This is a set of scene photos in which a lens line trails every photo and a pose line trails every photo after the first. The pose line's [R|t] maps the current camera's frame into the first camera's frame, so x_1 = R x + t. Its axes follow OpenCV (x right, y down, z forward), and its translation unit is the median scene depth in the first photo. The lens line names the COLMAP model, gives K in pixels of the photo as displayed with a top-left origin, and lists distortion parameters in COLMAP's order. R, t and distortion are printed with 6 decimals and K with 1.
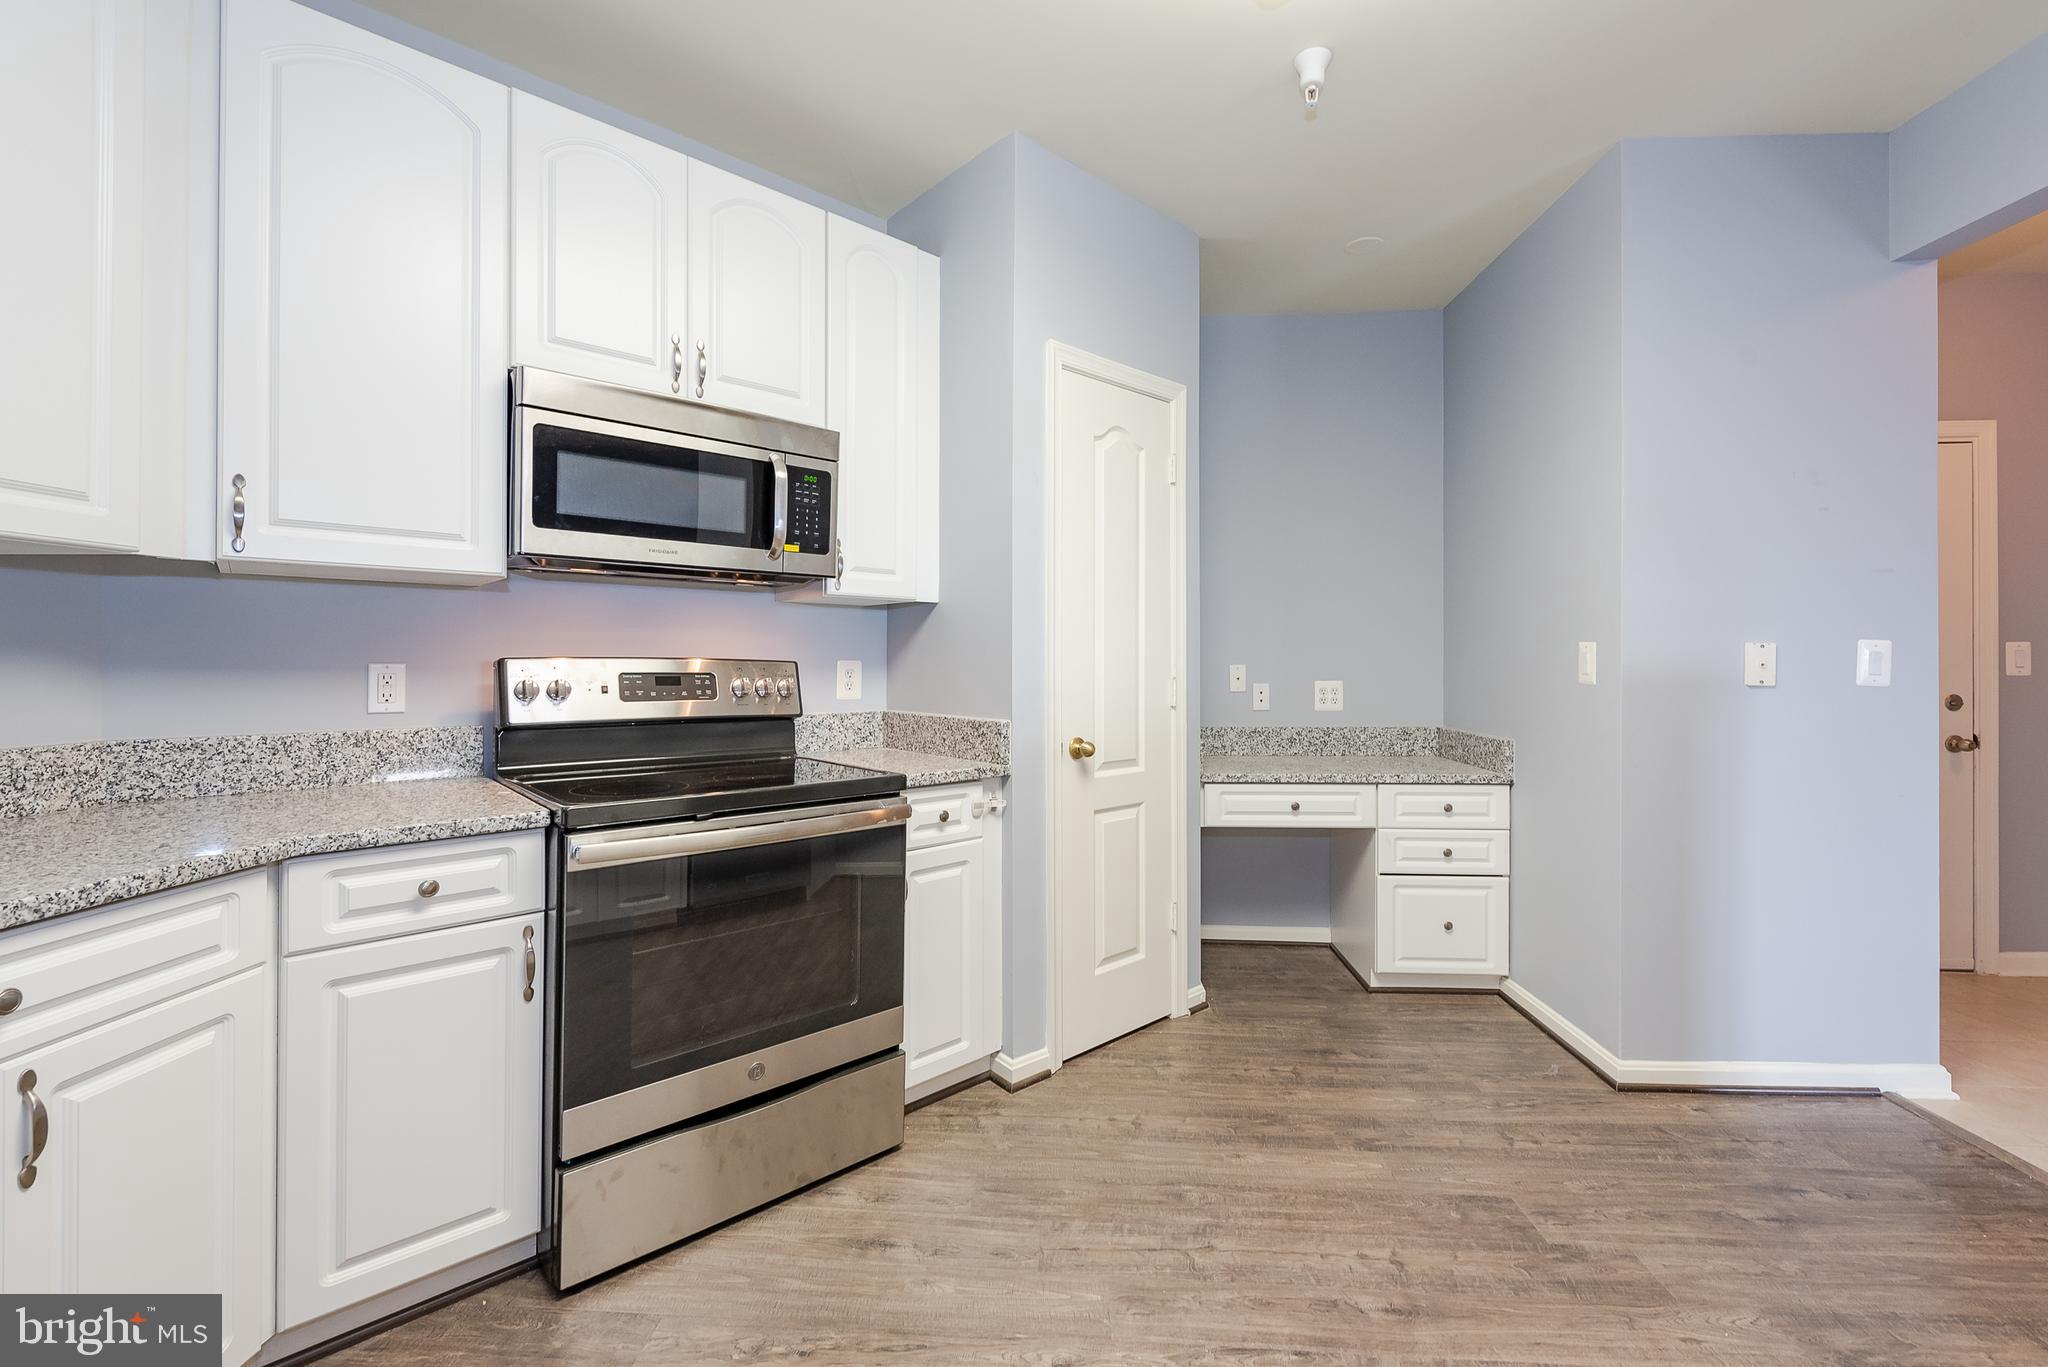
lens RADIAL K [[838.9, 0, 1041.5], [0, 838.9, 666.1], [0, 0, 1]] dist [0.012700, -0.004736]
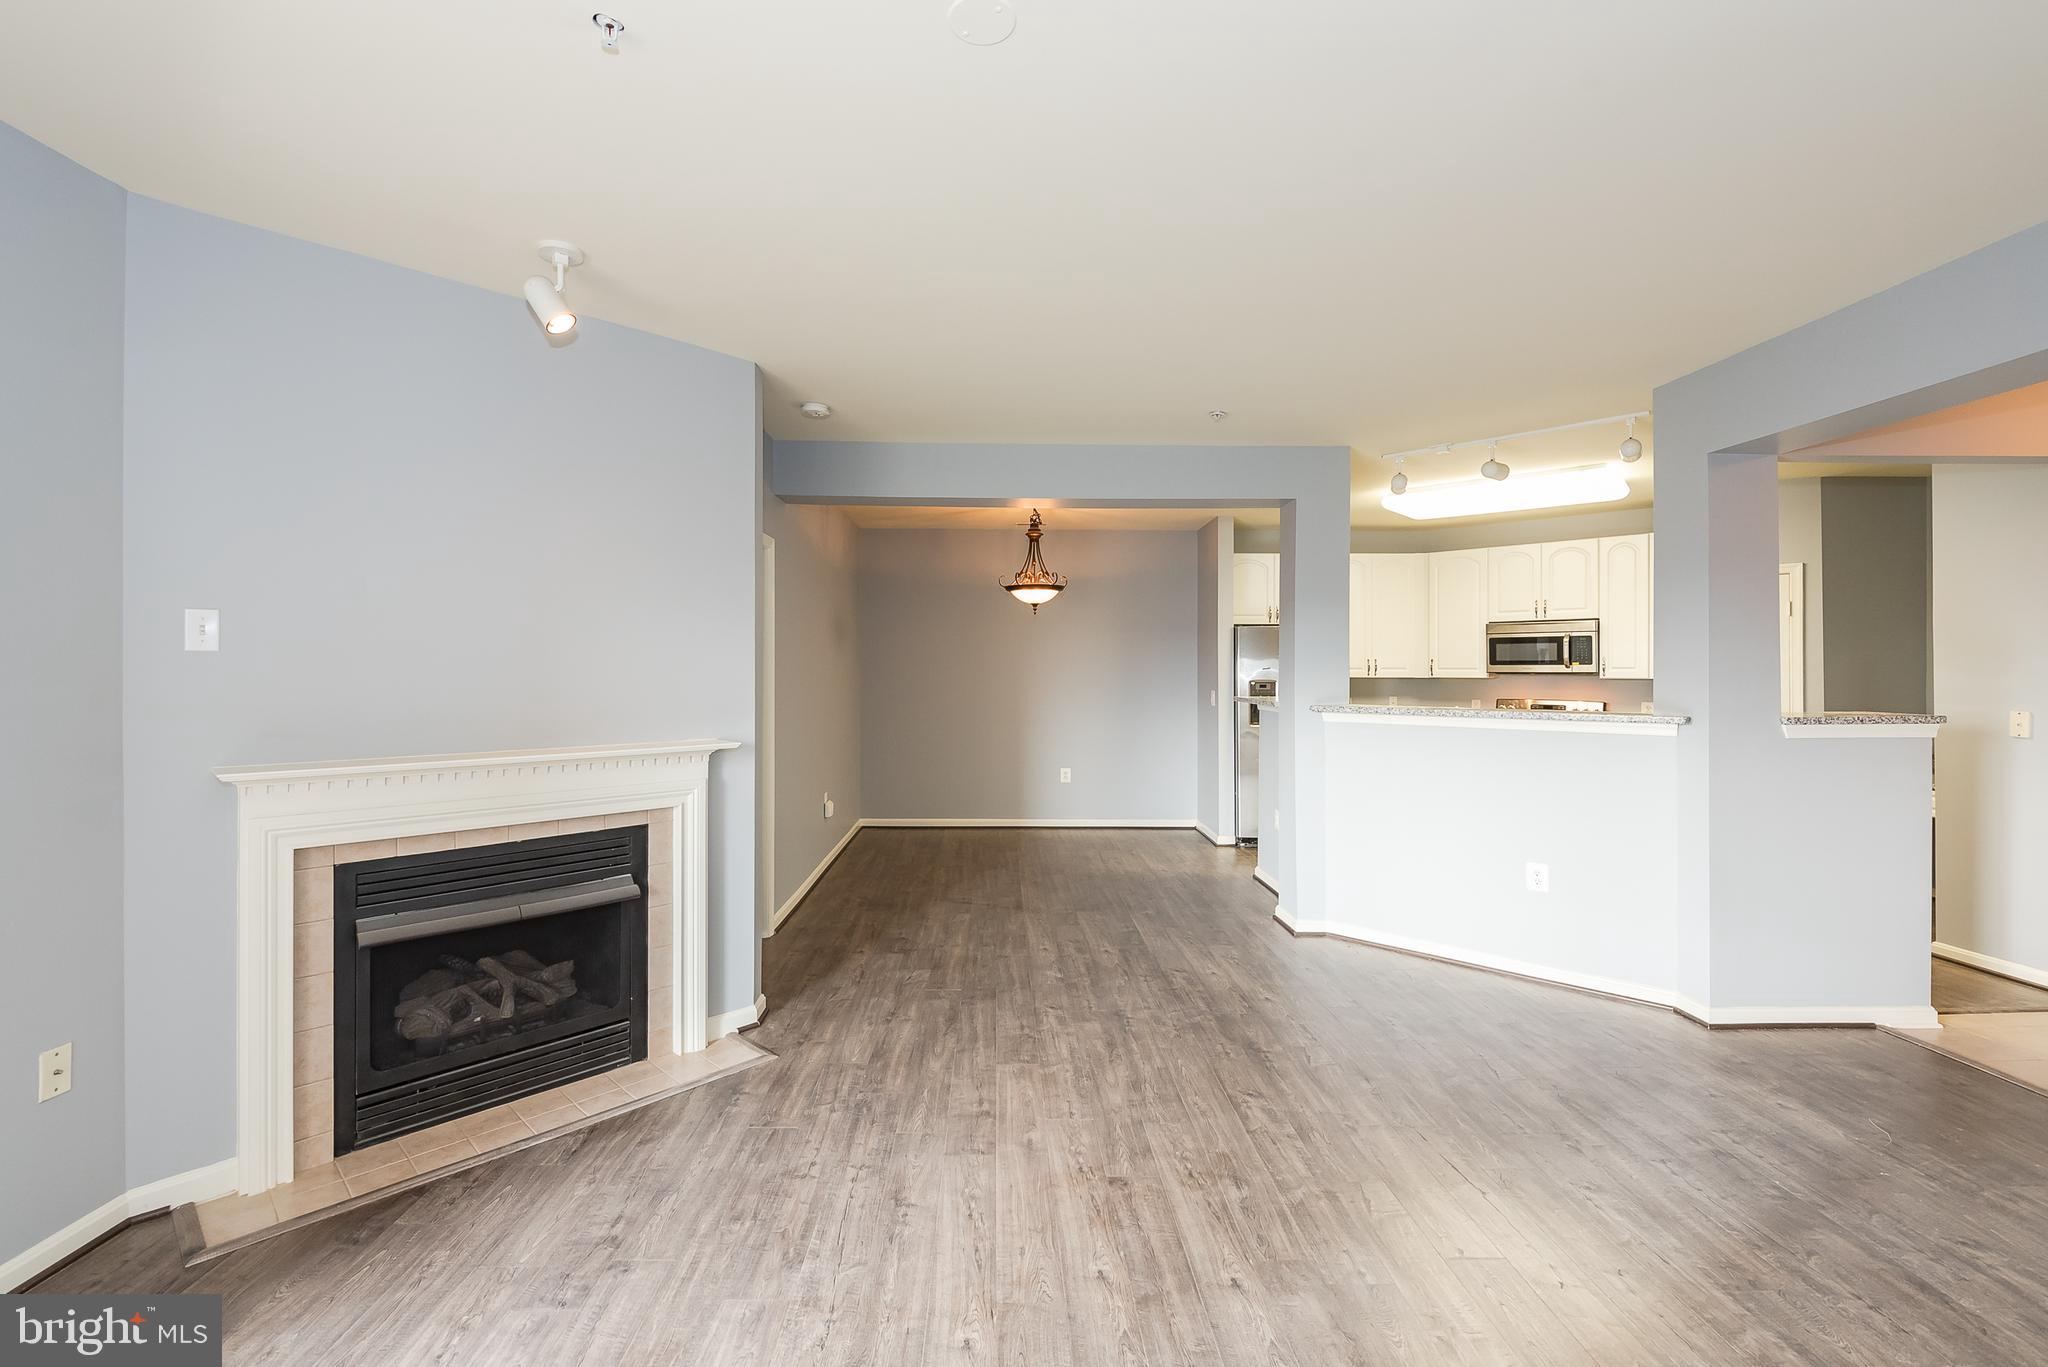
lens RADIAL K [[887.8, 0, 997.4], [0, 887.8, 663.2], [0, 0, 1]] dist [0.007339, -0.003625]
pose [[0.049284, -0.008814, -0.998746, 2.787109], [-0.007914, 0.999926, -0.009215, -0.099478], [0.998753, 0.008358, 0.049211, -1.200528]]
